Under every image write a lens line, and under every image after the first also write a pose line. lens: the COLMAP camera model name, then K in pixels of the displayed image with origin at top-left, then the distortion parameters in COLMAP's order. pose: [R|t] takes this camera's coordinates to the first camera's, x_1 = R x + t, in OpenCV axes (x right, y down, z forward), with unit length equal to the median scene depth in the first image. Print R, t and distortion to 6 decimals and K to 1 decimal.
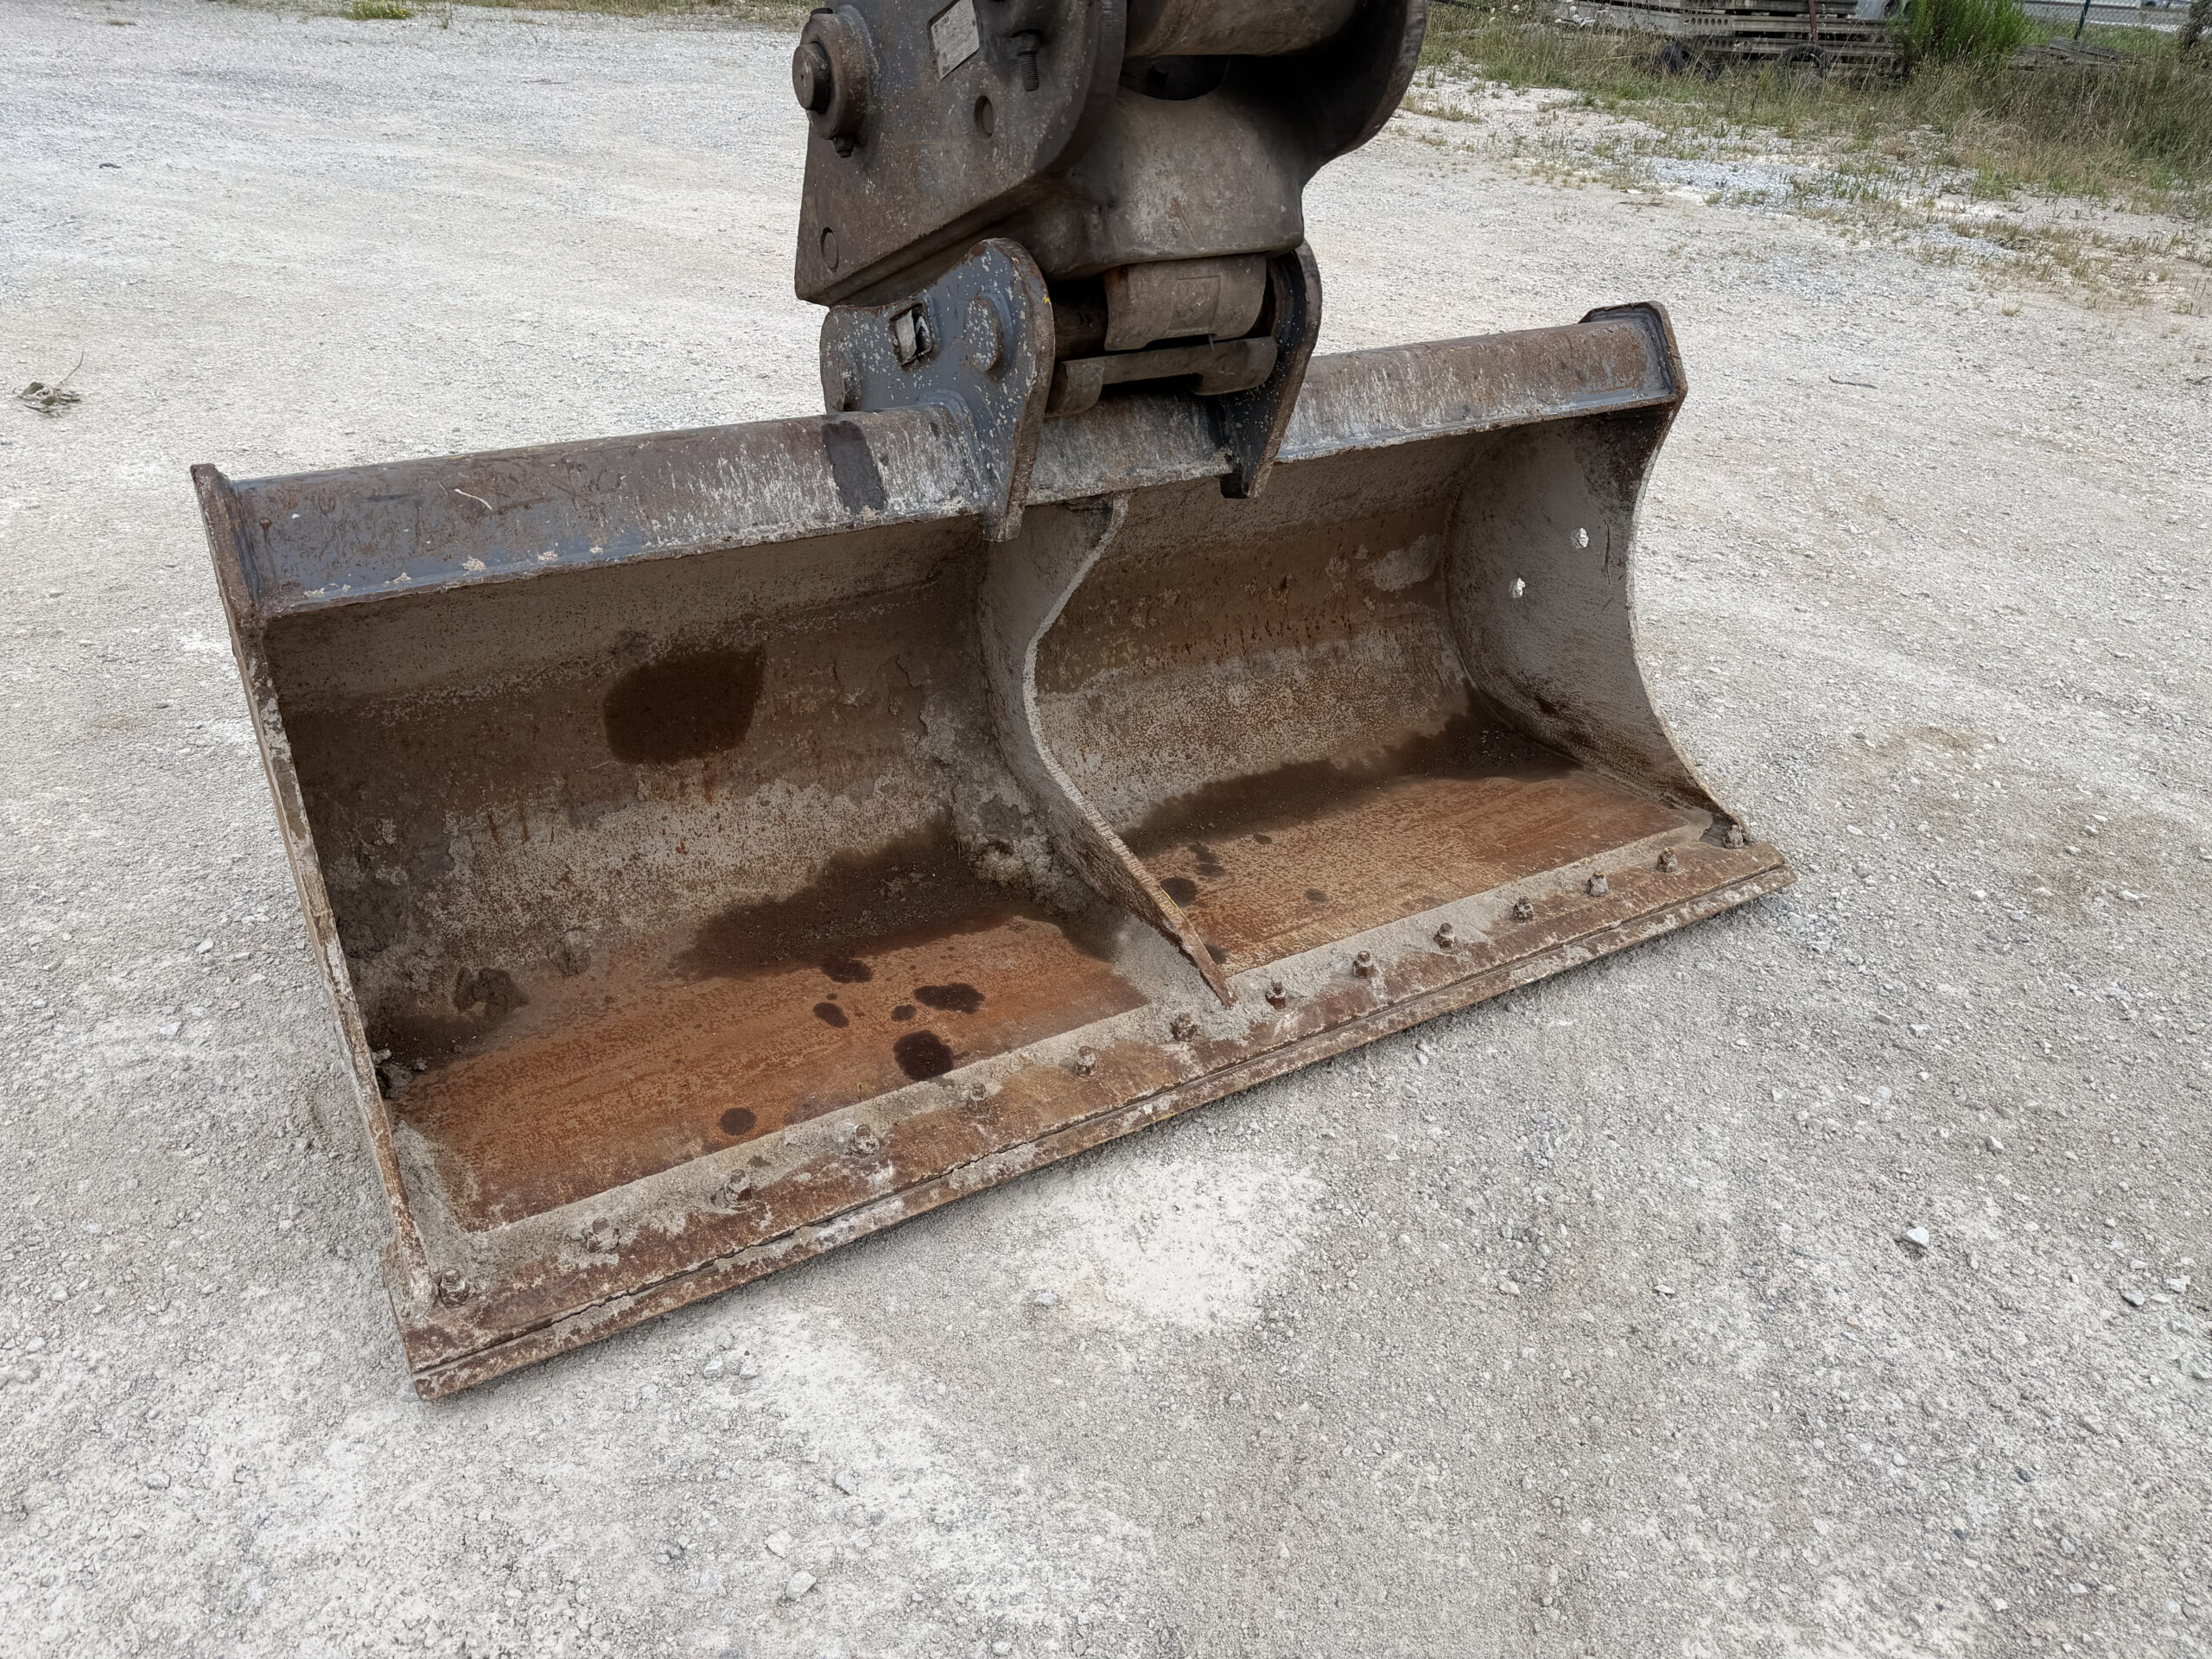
lens RADIAL K [[1540.1, 0, 1124.1], [0, 1540.1, 839.7], [0, 0, 1]] dist [0.052271, -0.072655]
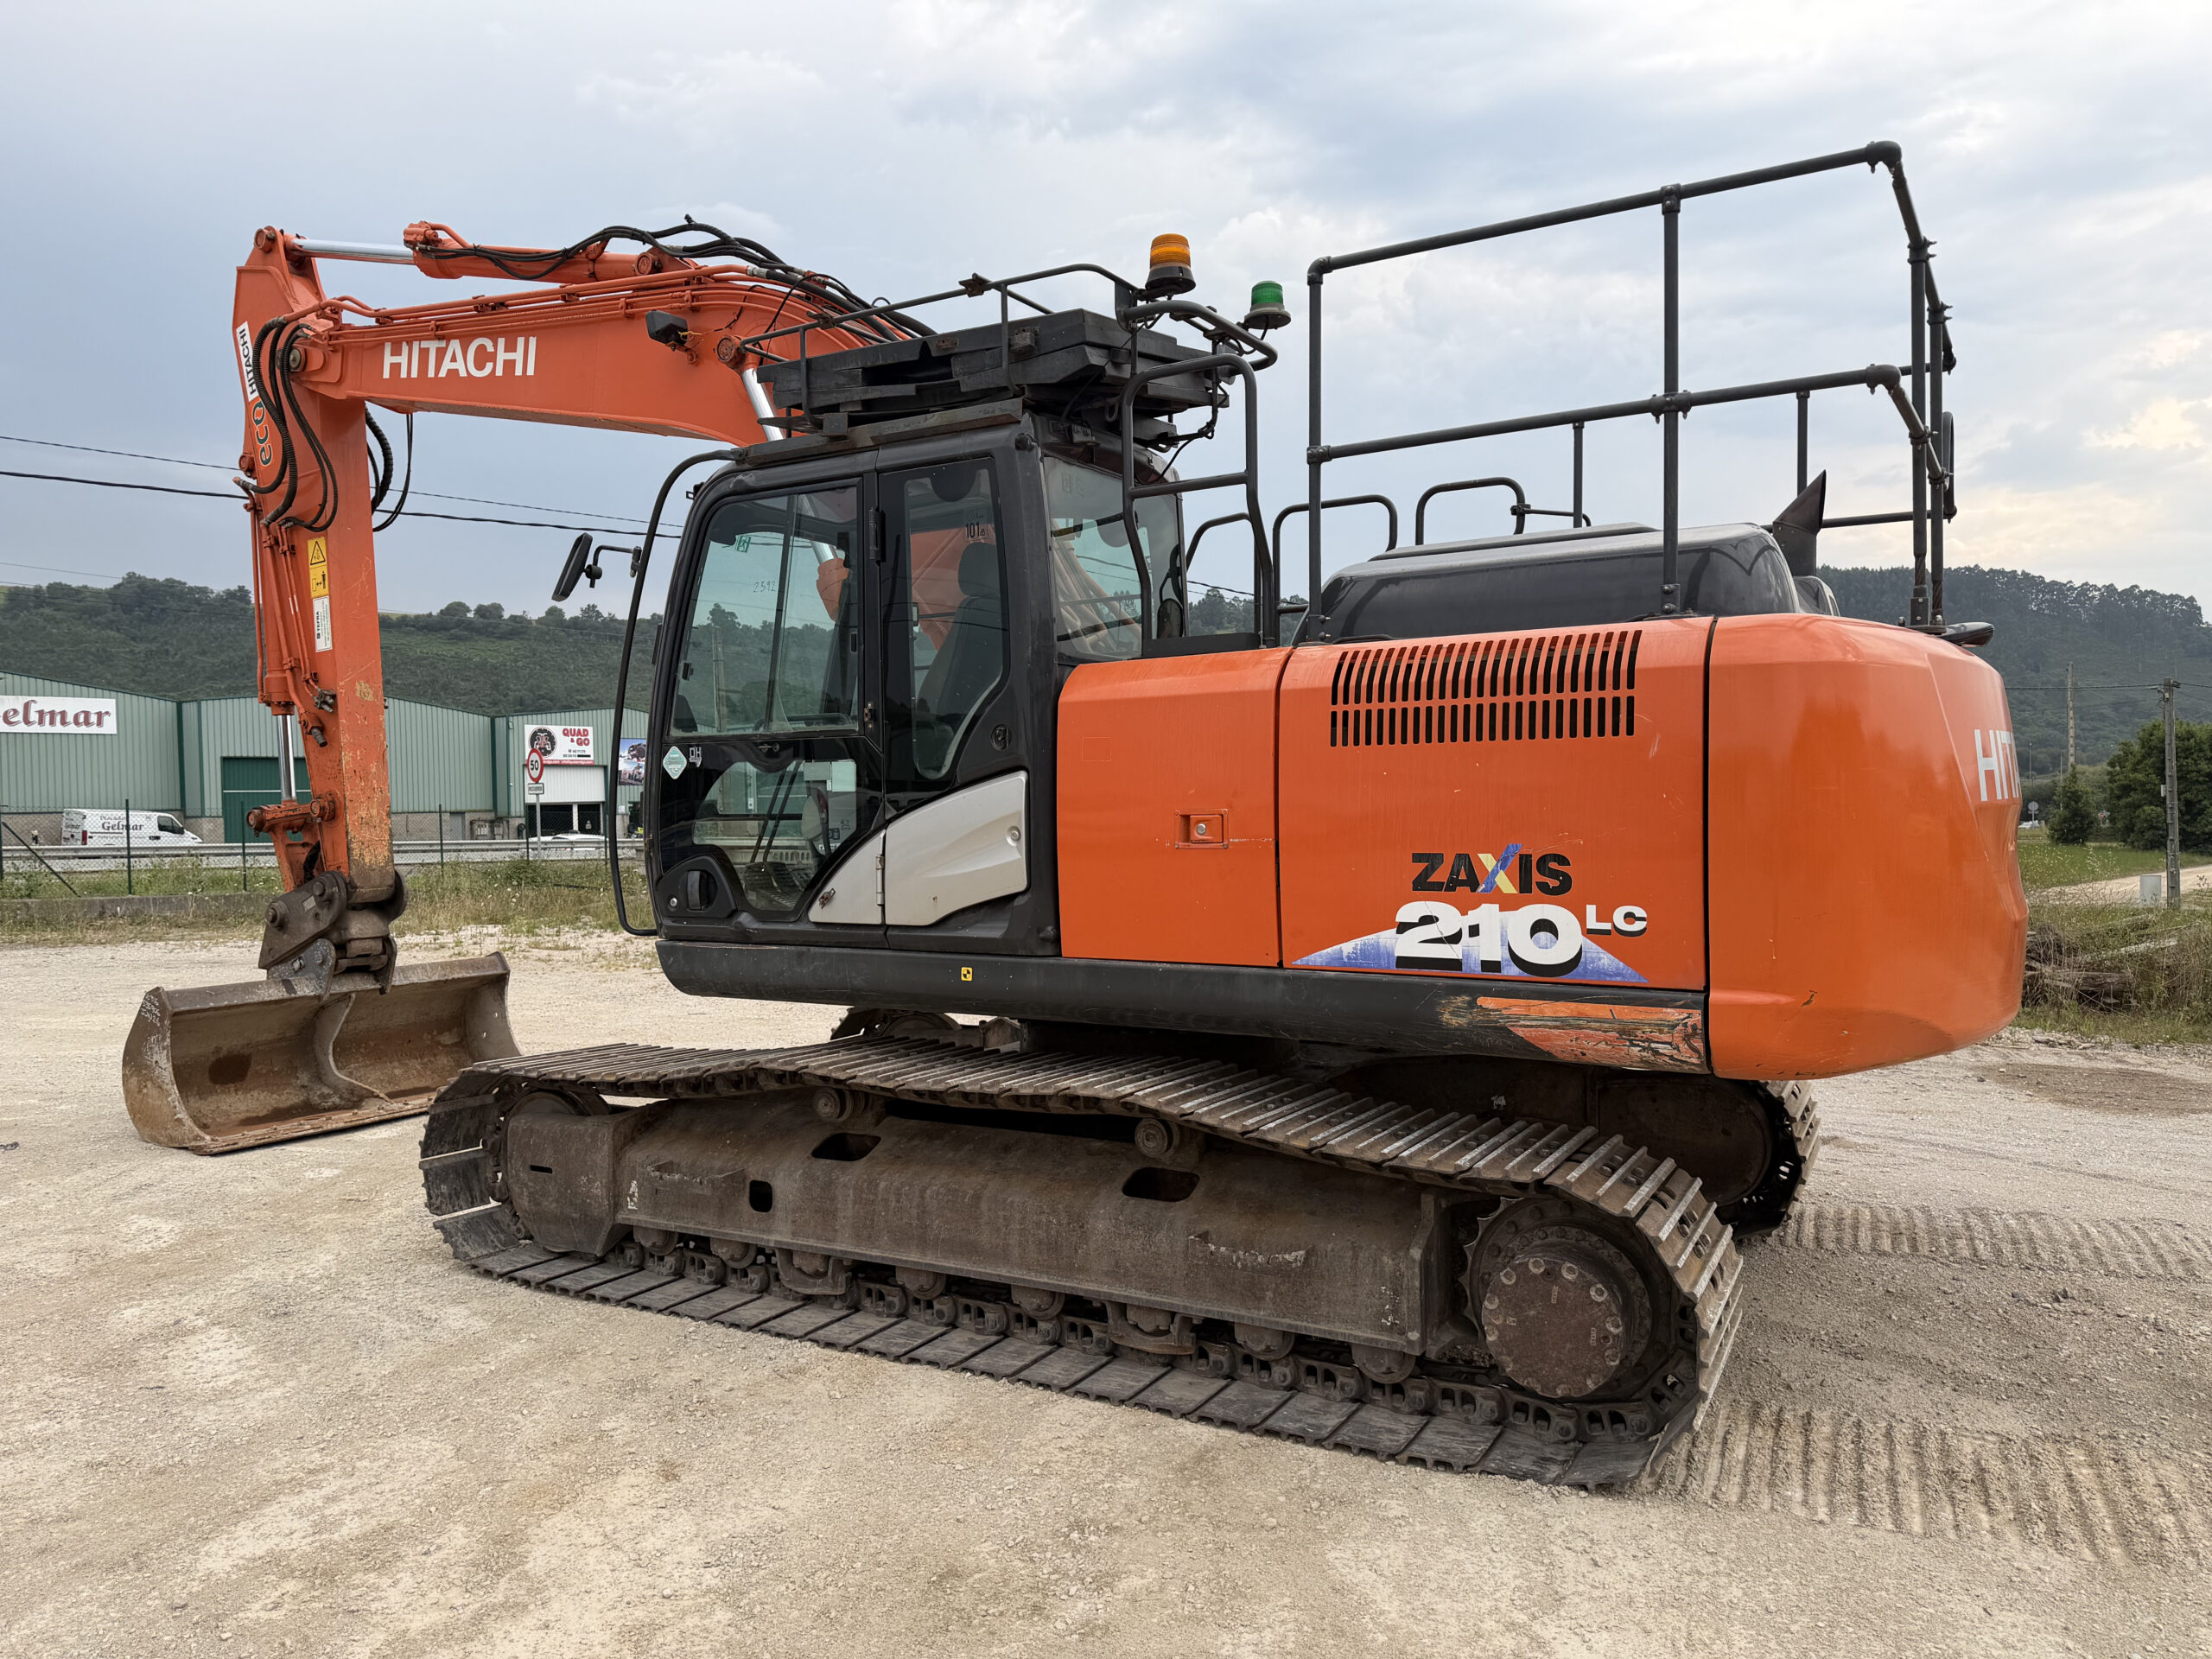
lens RADIAL K [[1540.1, 0, 1091.9], [0, 1540.1, 877.0], [0, 0, 1]] dist [0.052271, -0.072655]
pose [[0.888692, -0.086217, 0.450325, -0.092921], [0.289234, 0.867502, -0.404701, 1.833522], [-0.355766, 0.489904, 0.795879, -3.327329]]
